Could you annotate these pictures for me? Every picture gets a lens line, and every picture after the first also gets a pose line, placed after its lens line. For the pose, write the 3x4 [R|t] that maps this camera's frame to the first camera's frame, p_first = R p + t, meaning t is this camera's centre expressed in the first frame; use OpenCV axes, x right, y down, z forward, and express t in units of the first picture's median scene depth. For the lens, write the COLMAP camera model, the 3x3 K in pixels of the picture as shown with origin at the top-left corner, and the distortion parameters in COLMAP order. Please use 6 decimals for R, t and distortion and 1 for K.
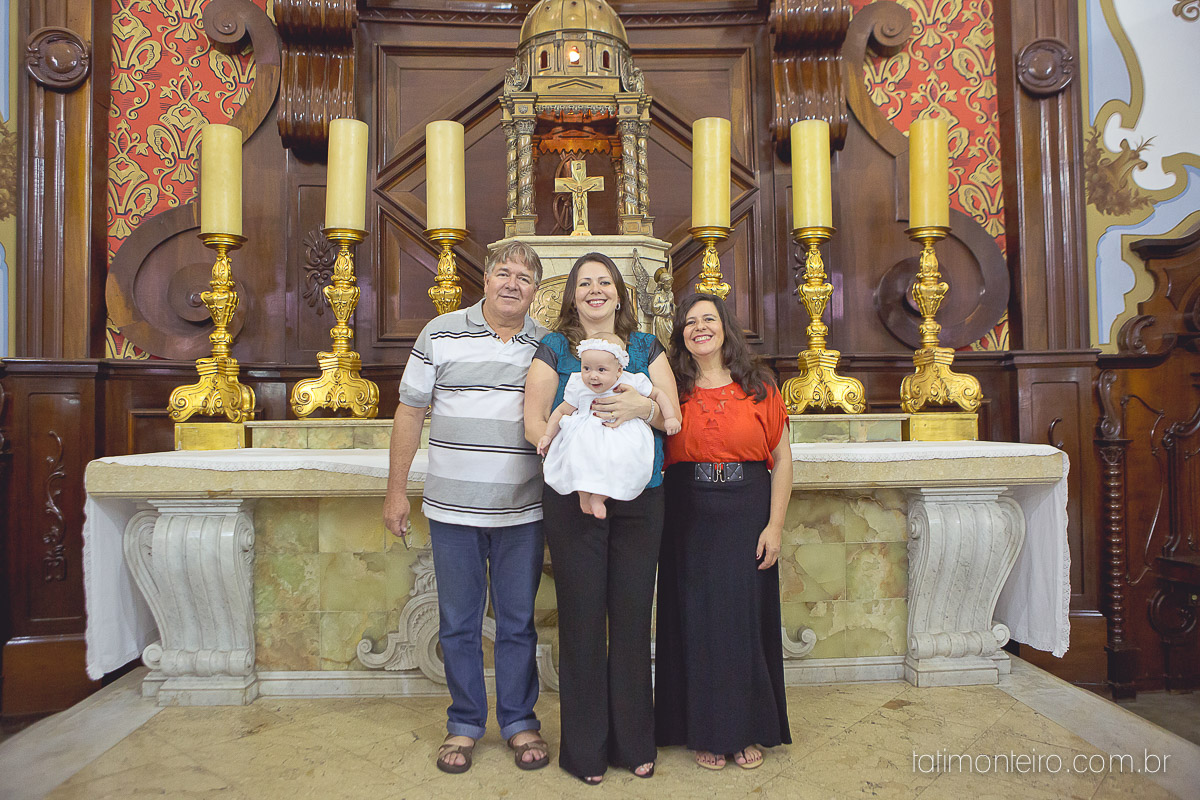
lens RADIAL K [[825.4, 0, 600.7], [0, 825.4, 399.5], [0, 0, 1]] dist [-0.090331, 0.061586]
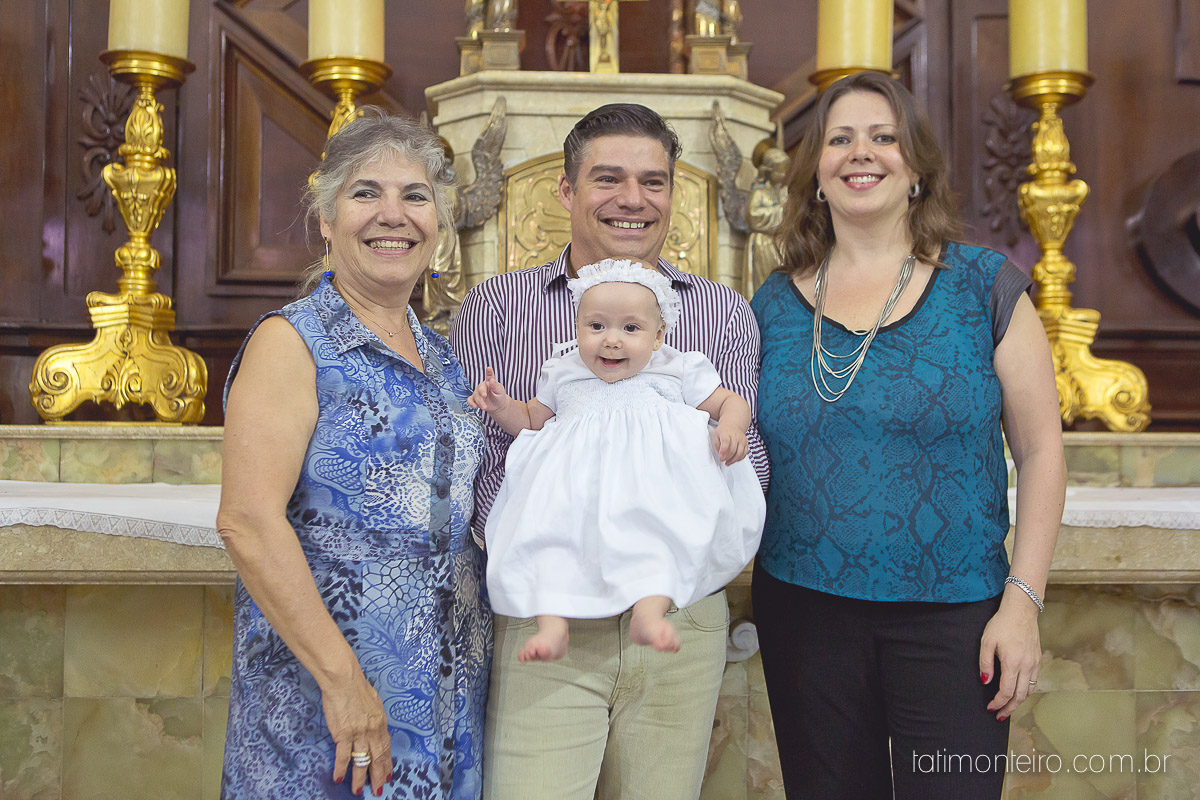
lens RADIAL K [[1251.7, 0, 605.8], [0, 1251.7, 397.4], [0, 0, 1]] dist [-0.008002, 0.000000]
pose [[0.999763, 0.018376, 0.011674, -0.030004], [-0.018236, 0.999761, -0.012020, 0.010651], [-0.011892, 0.011804, 0.999860, 0.212329]]
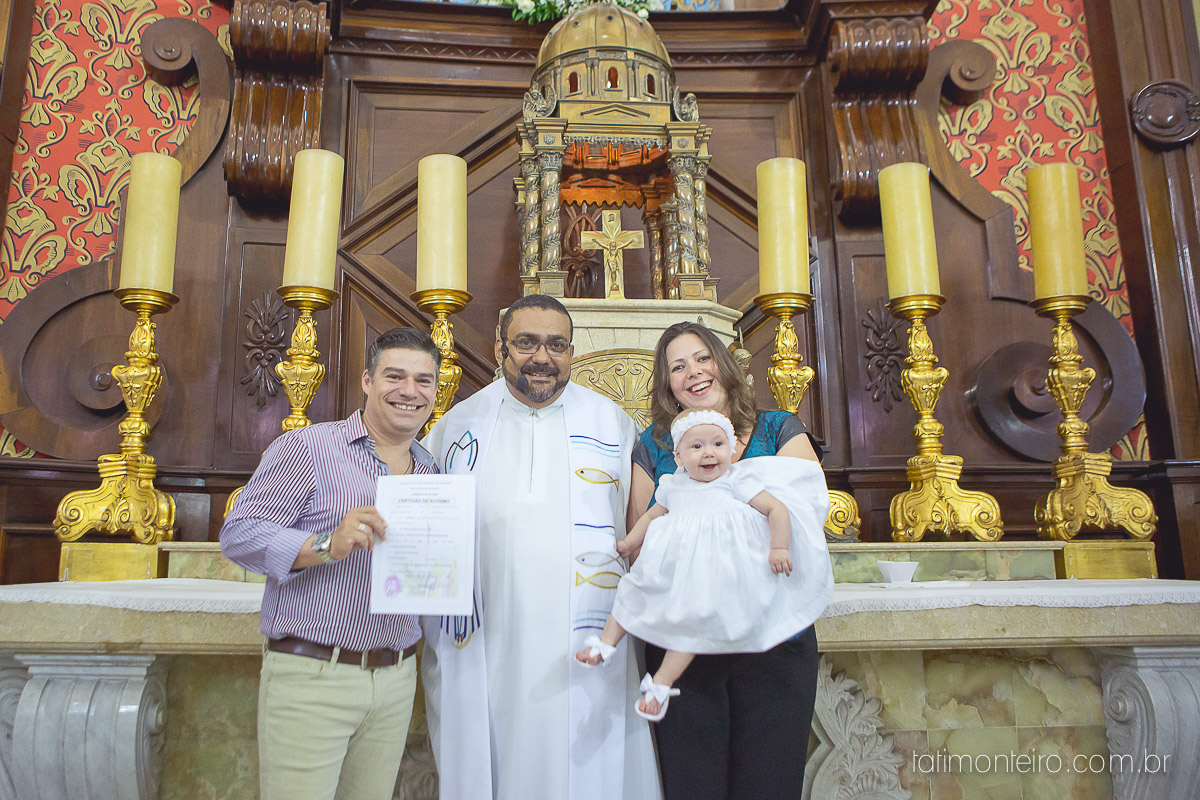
lens RADIAL K [[924.9, 0, 539.5], [0, 924.9, 370.5], [0, 0, 1]] dist [-0.088539, 0.053751]
pose [[0.999923, 0.012385, 0.000555, -0.097759], [-0.012103, 0.984871, -0.172867, 0.011683], [-0.002687, 0.172847, 0.984945, 0.168595]]
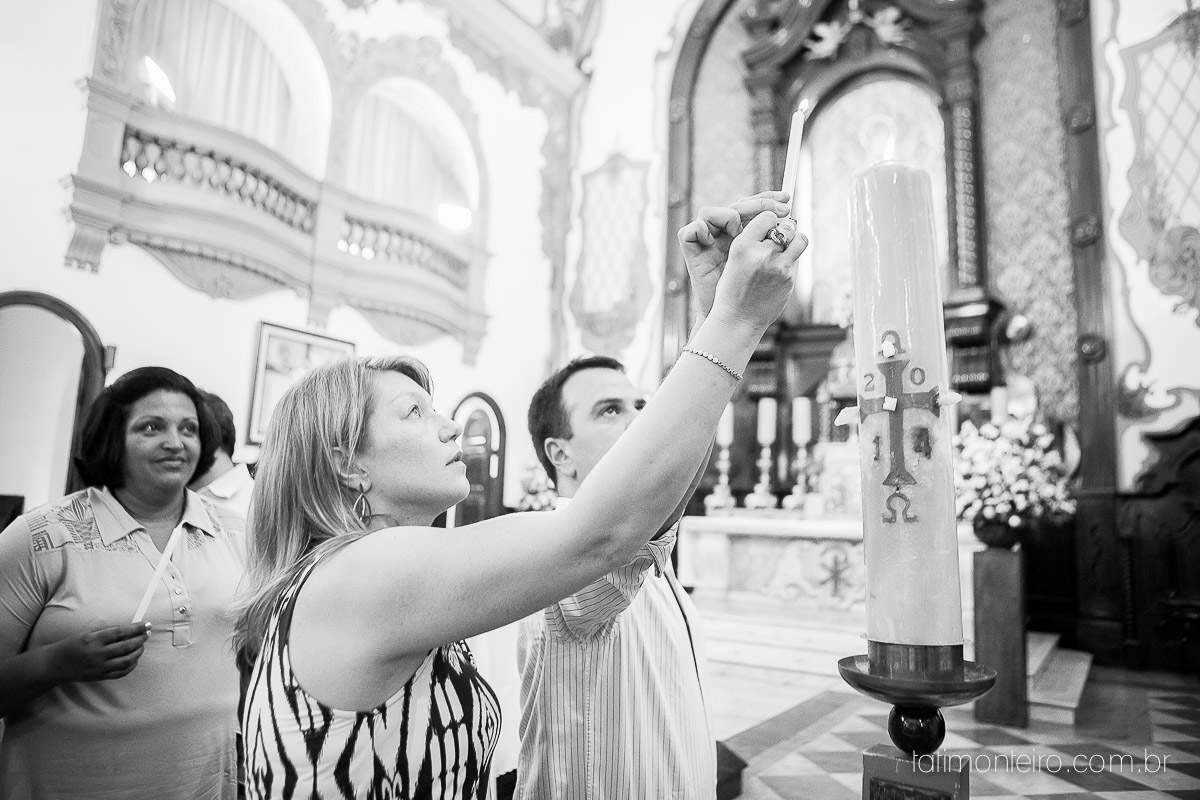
lens RADIAL K [[825.4, 0, 602.3], [0, 825.4, 402.3], [0, 0, 1]] dist [-0.090331, 0.061586]
pose [[0.813344, -0.035181, -0.580719, 0.837535], [-0.038037, 0.992819, -0.113420, -0.003240], [0.580539, 0.114338, 0.806165, -1.538384]]
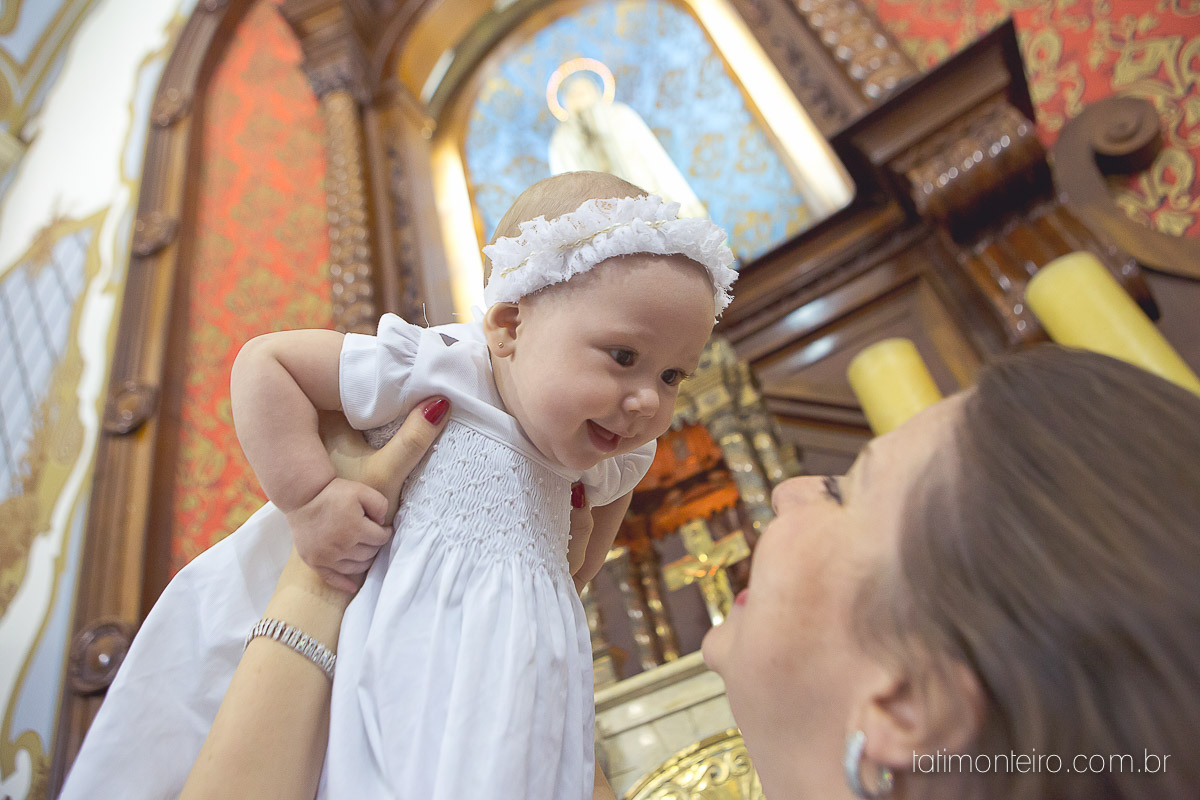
lens RADIAL K [[825.4, 0, 592.5], [0, 825.4, 394.4], [0, 0, 1]] dist [-0.090331, 0.061586]
pose [[0.855937, -0.439198, -0.272904, 0.113375], [0.232428, 0.798249, -0.555676, -0.067423], [0.461897, 0.412193, 0.785333, 0.510922]]
